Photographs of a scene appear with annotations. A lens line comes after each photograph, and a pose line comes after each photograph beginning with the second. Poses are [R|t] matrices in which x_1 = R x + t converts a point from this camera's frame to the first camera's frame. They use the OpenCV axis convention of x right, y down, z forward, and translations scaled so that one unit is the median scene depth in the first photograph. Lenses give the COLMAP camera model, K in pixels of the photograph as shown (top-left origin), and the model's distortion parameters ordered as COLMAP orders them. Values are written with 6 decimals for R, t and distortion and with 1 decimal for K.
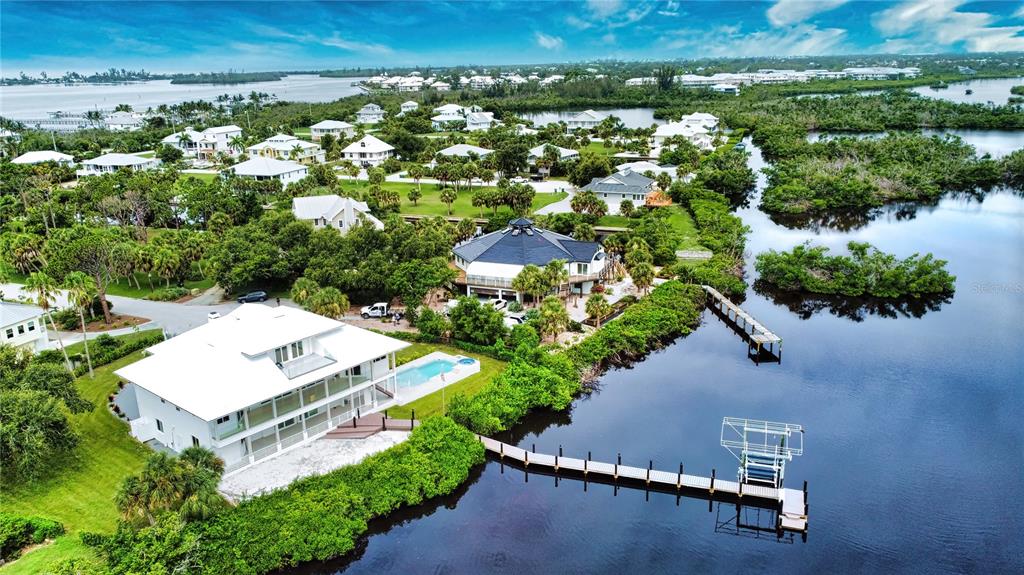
lens RADIAL K [[775.4, 0, 515.1], [0, 775.4, 285.9], [0, 0, 1]] dist [0.002998, -0.016476]
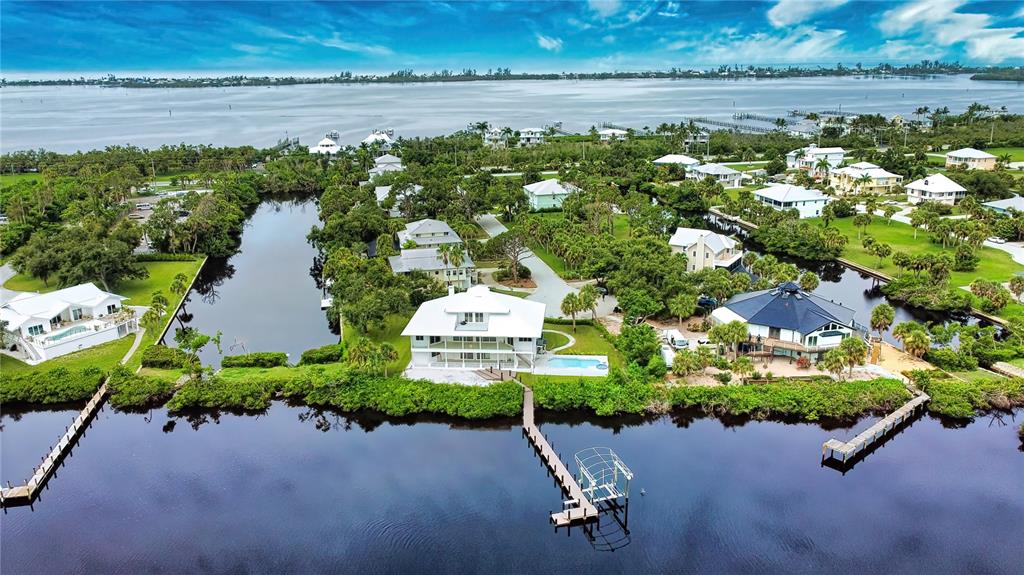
lens RADIAL K [[775.4, 0, 515.1], [0, 775.4, 285.9], [0, 0, 1]] dist [0.002998, -0.016476]
pose [[0.568396, 0.240254, -0.786895, 0.340717], [-0.227087, 0.965075, 0.130624, -0.070998], [0.790795, 0.104447, 0.603103, 0.006579]]
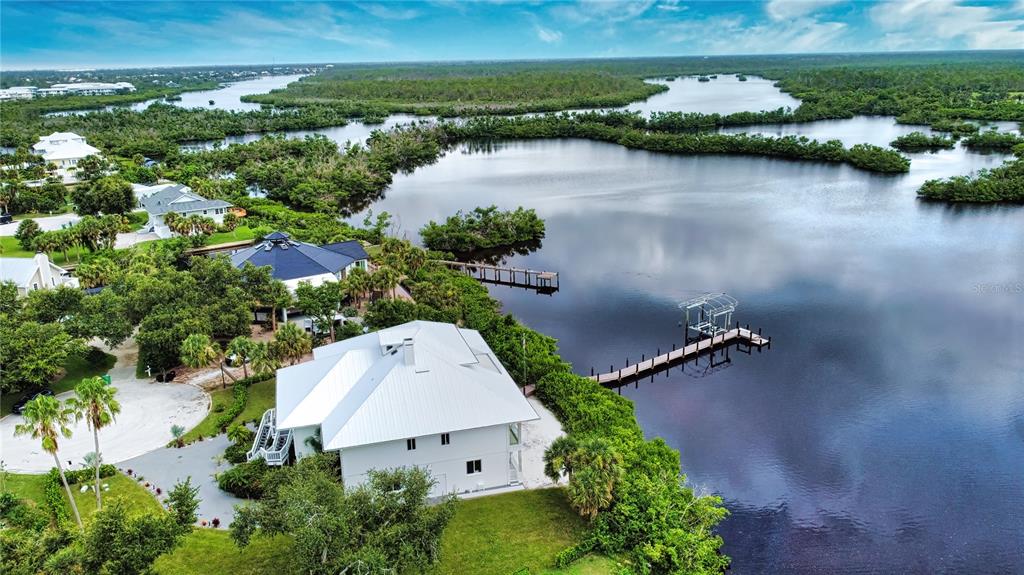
lens RADIAL K [[775.4, 0, 515.1], [0, 775.4, 285.9], [0, 0, 1]] dist [0.002998, -0.016476]
pose [[0.560040, -0.226281, 0.796964, -0.309734], [0.241322, 0.964818, 0.104358, -0.026746], [-0.792540, 0.133880, 0.594943, 0.107897]]
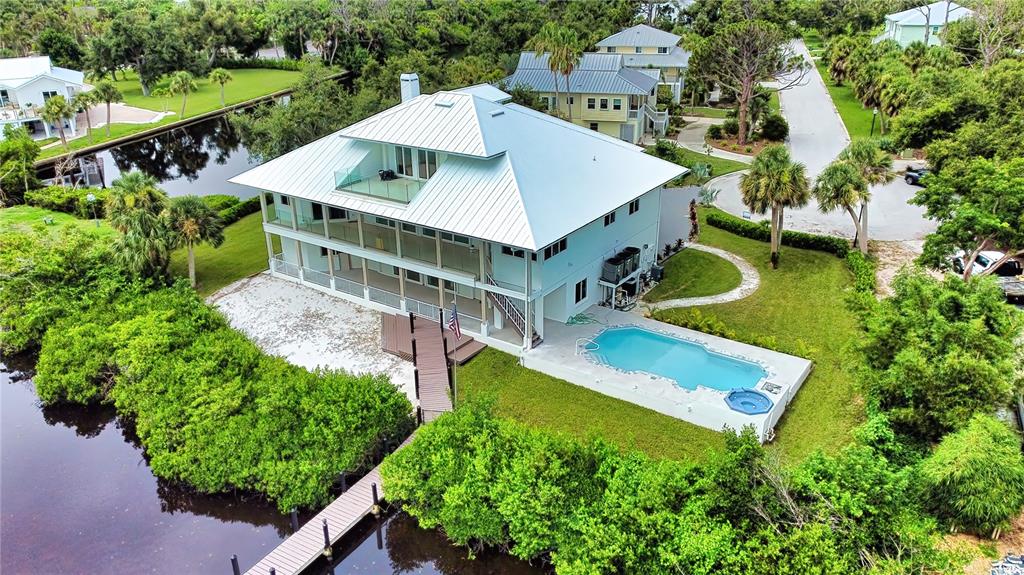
lens RADIAL K [[775.4, 0, 515.1], [0, 775.4, 285.9], [0, 0, 1]] dist [0.002998, -0.016476]
pose [[0.087115, 0.404363, -0.910440, 0.091017], [-0.267635, 0.889816, 0.369594, -0.022266], [0.959574, 0.211468, 0.185738, 0.302439]]
